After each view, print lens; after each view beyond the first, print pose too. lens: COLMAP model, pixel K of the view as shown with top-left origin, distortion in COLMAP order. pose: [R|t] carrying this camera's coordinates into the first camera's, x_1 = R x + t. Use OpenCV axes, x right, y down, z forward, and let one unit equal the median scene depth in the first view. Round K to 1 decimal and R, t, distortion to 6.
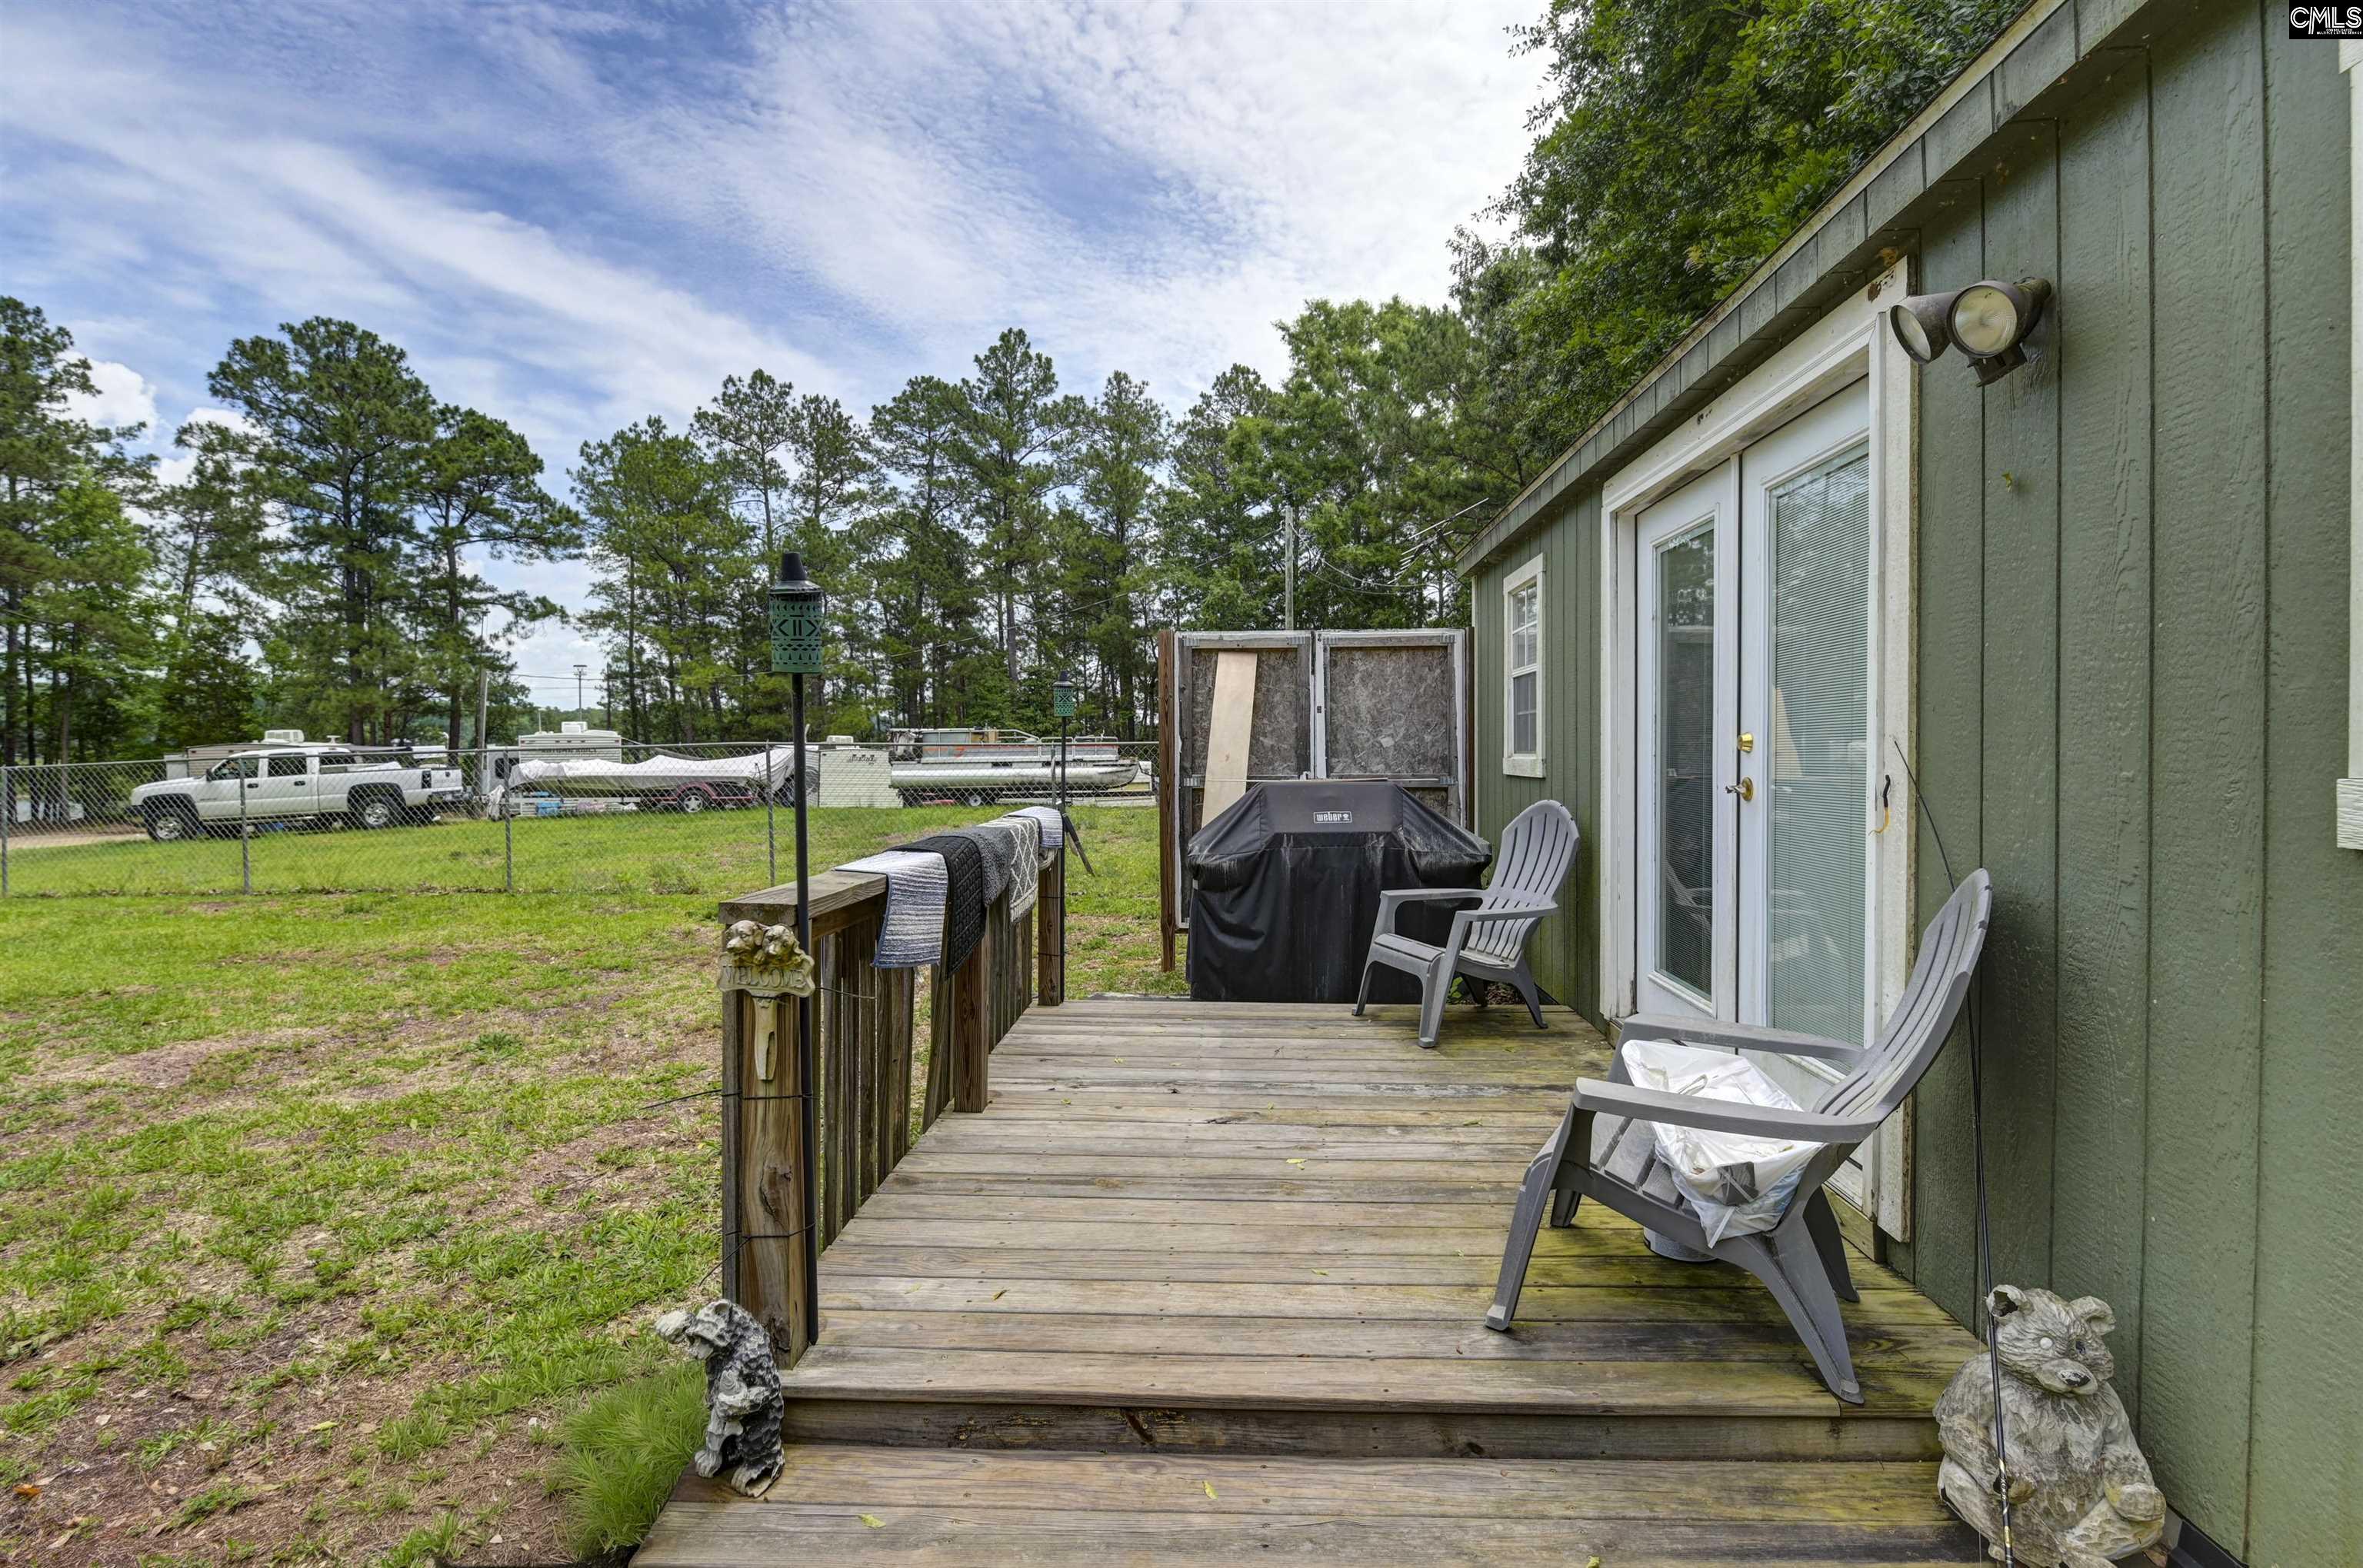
lens RADIAL K [[1079.7, 0, 1184.3], [0, 1079.7, 774.6], [0, 0, 1]] dist [-0.013470, -0.001160]
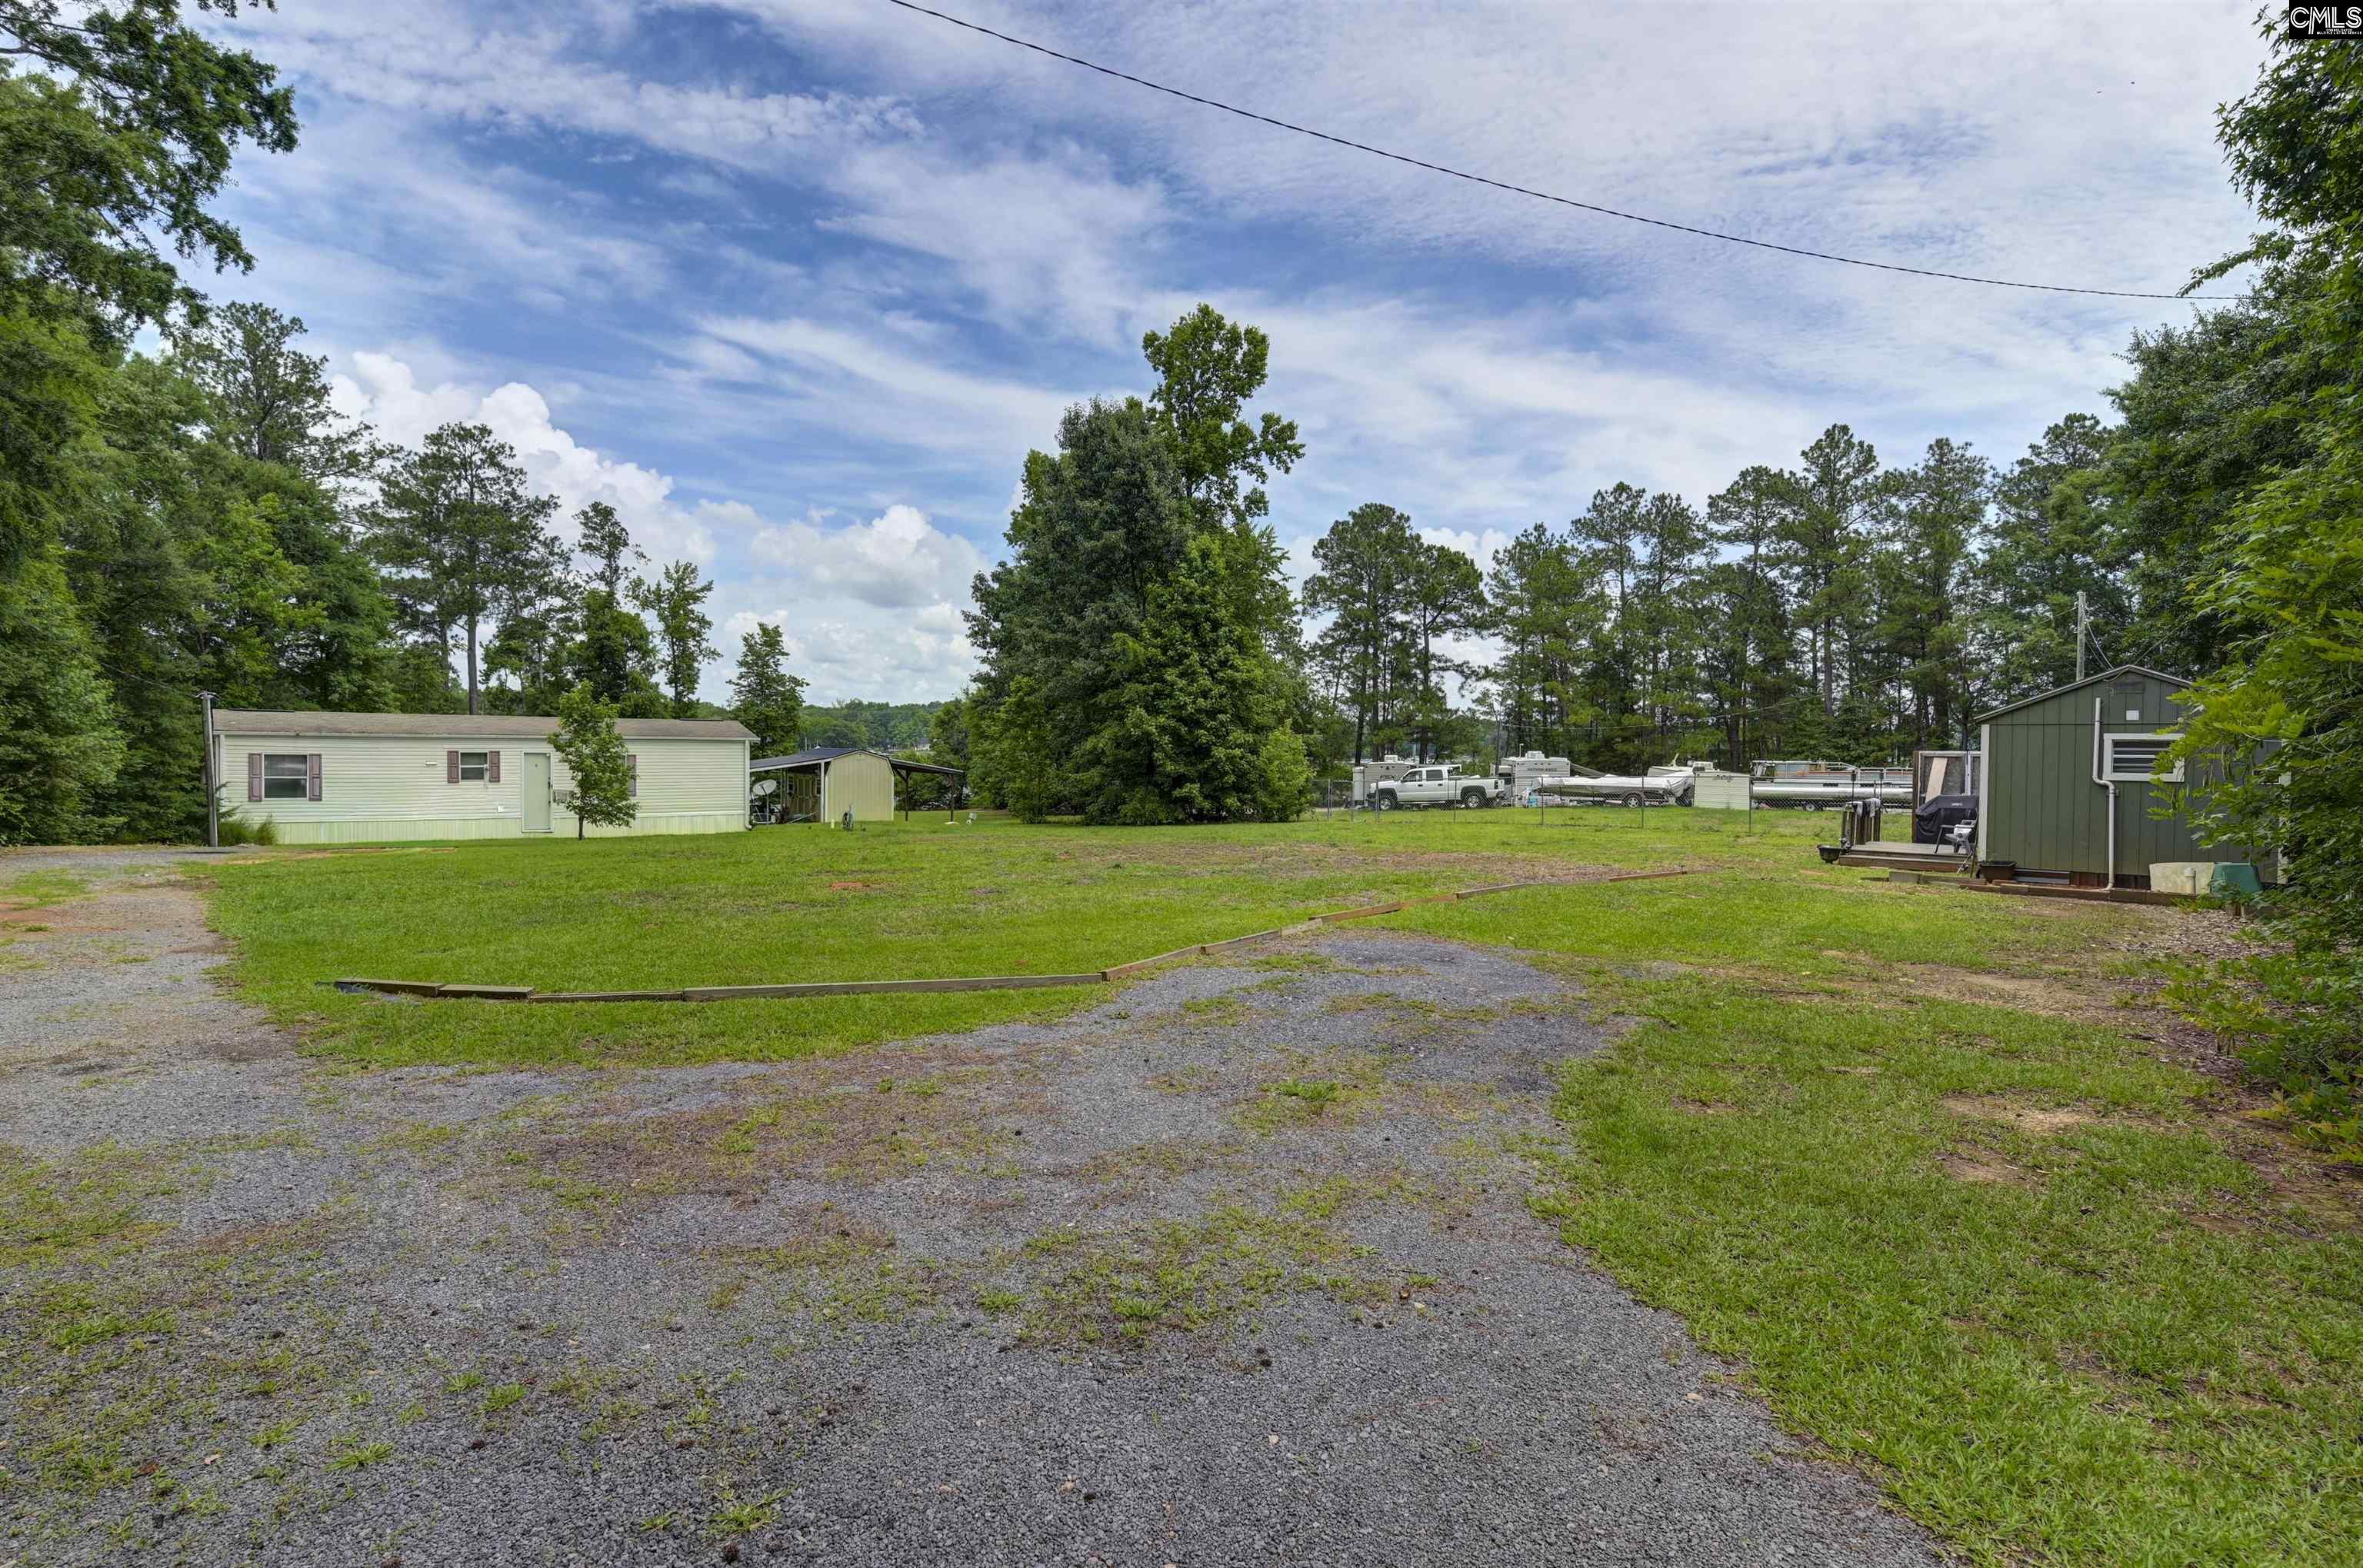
lens RADIAL K [[1138.4, 0, 1183.4], [0, 1138.4, 791.0], [0, 0, 1]] dist [-0.018783, -0.000376]
pose [[0.791629, 0.030651, -0.610232, 0.047787], [-0.027713, 0.999514, 0.014254, 0.001149], [0.610373, 0.005627, 0.792094, -0.467962]]
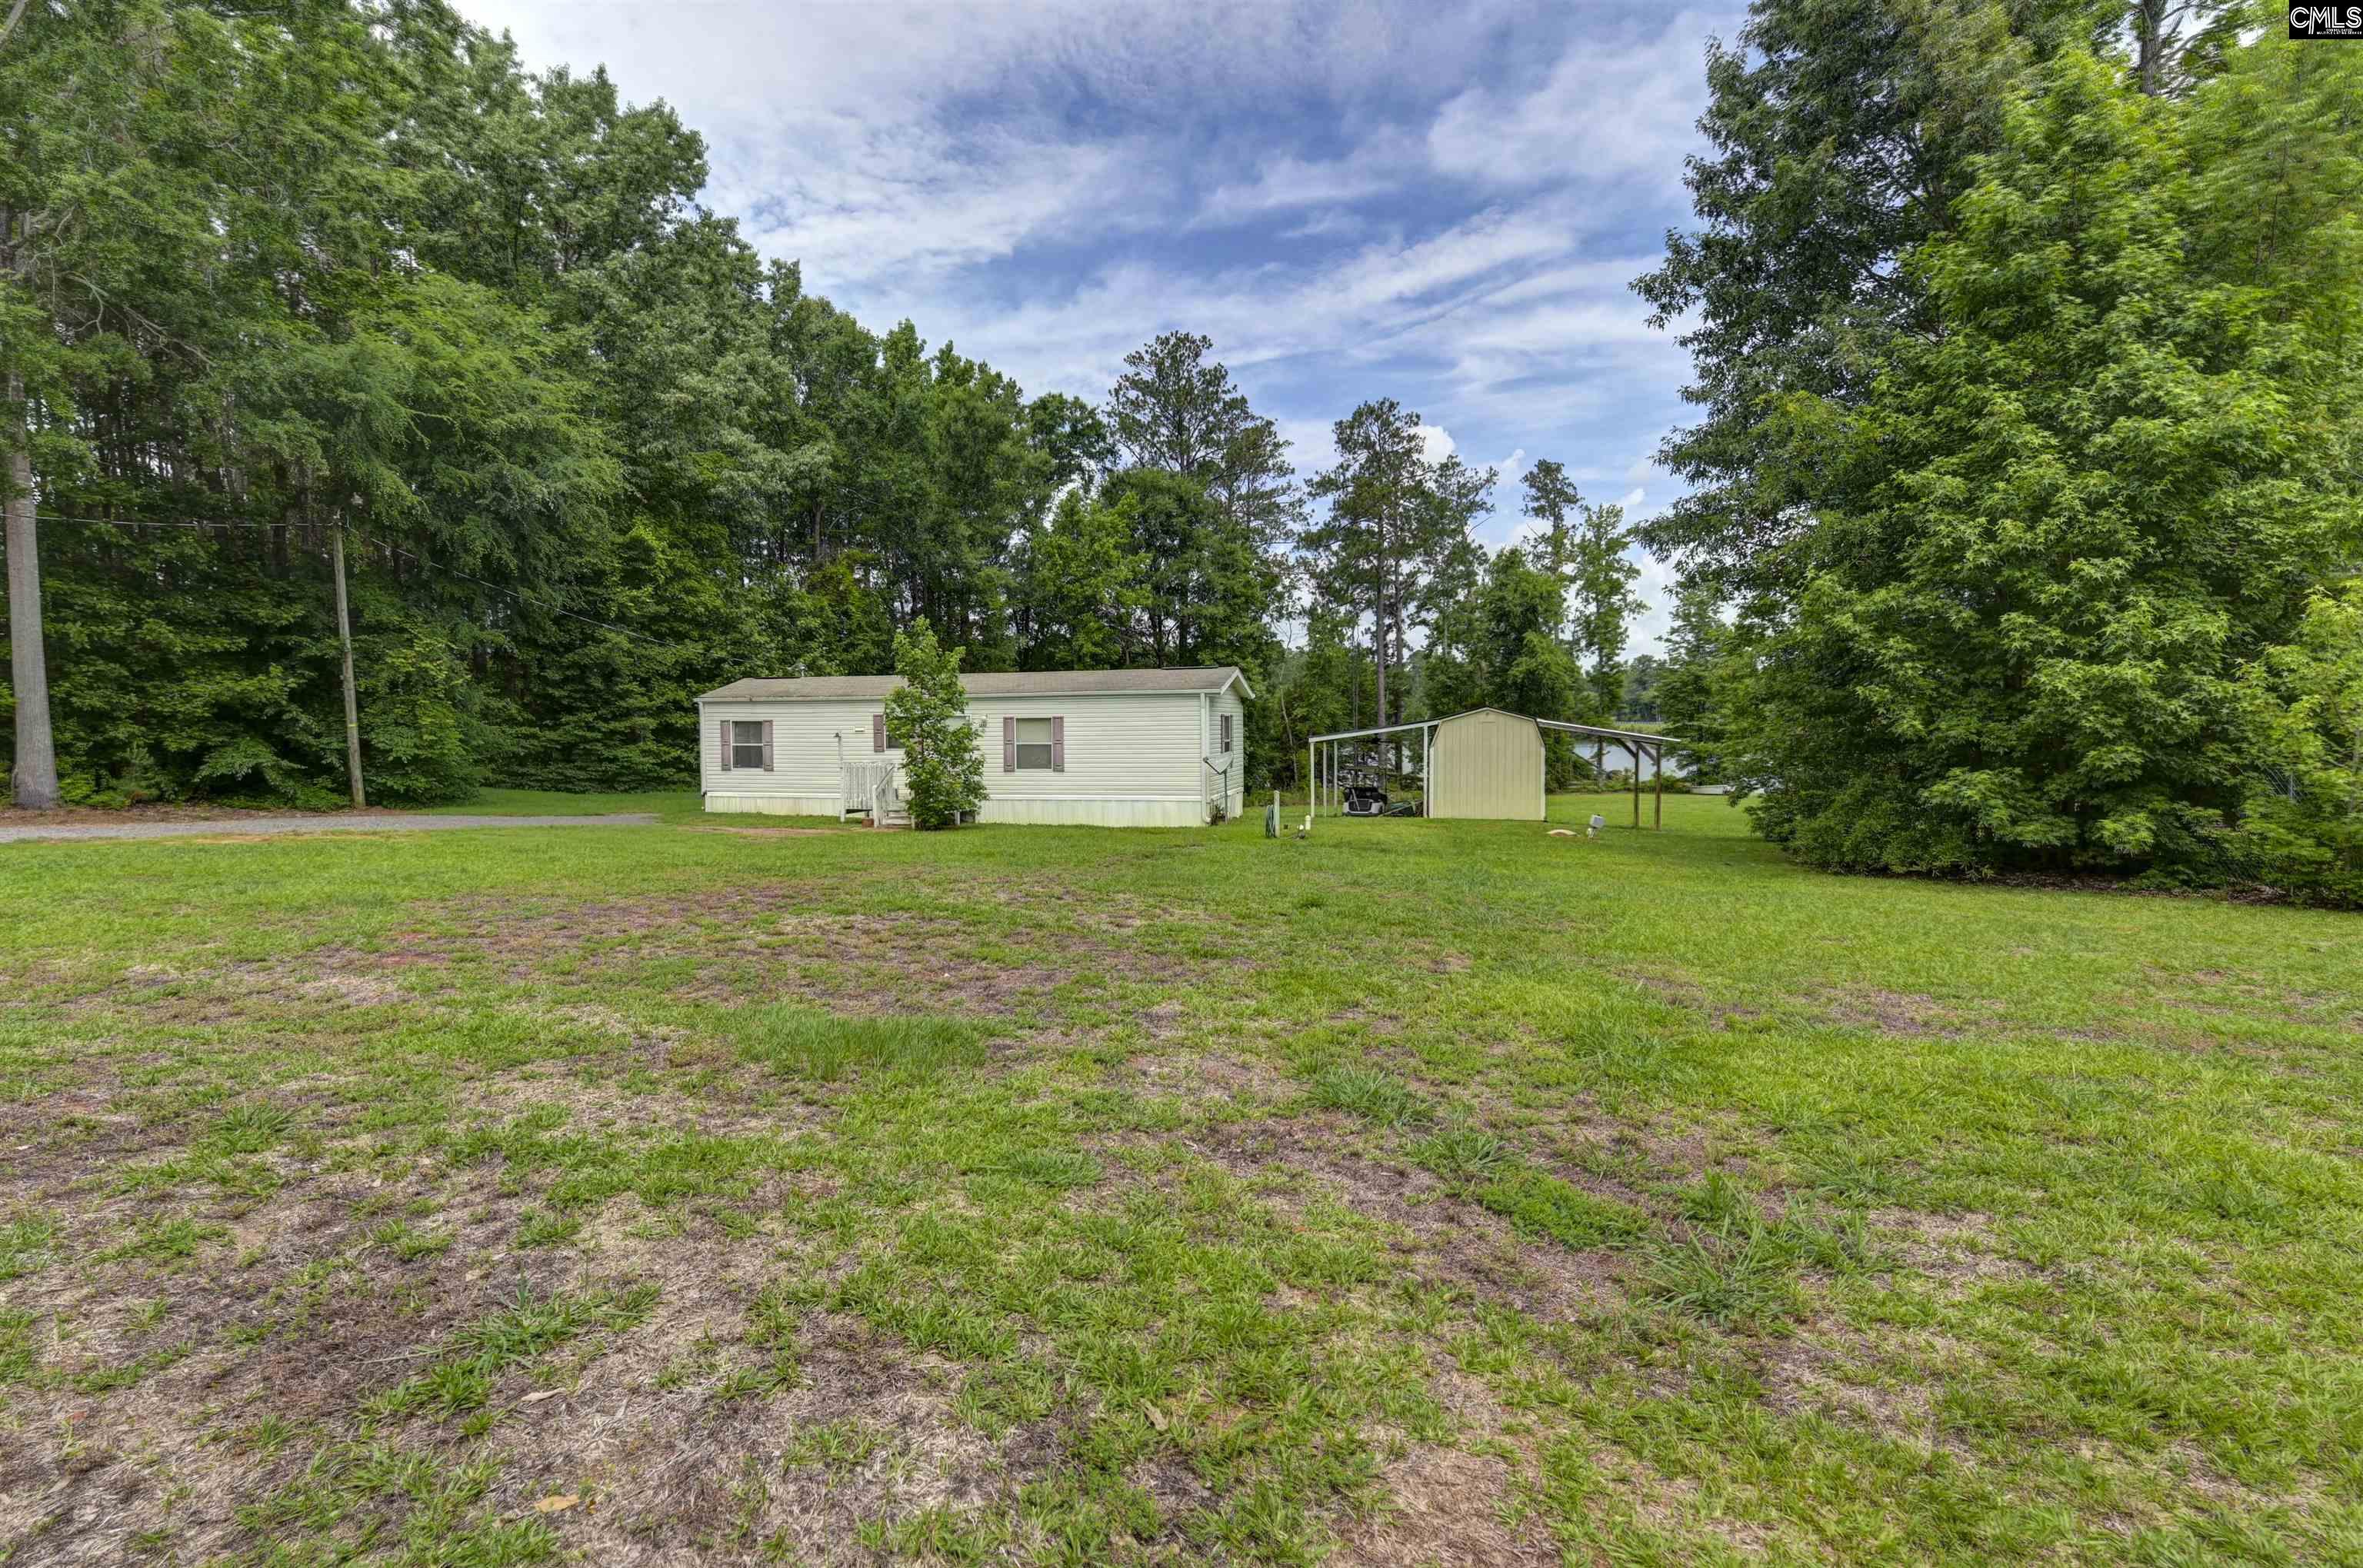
lens RADIAL K [[1079.7, 0, 1184.3], [0, 1079.7, 774.6], [0, 0, 1]] dist [-0.013470, -0.001160]
pose [[-0.043107, 0.046831, -0.997972, -0.171163], [-0.020458, 0.998650, 0.047747, -0.000147], [0.998861, 0.022474, -0.042091, -0.000132]]
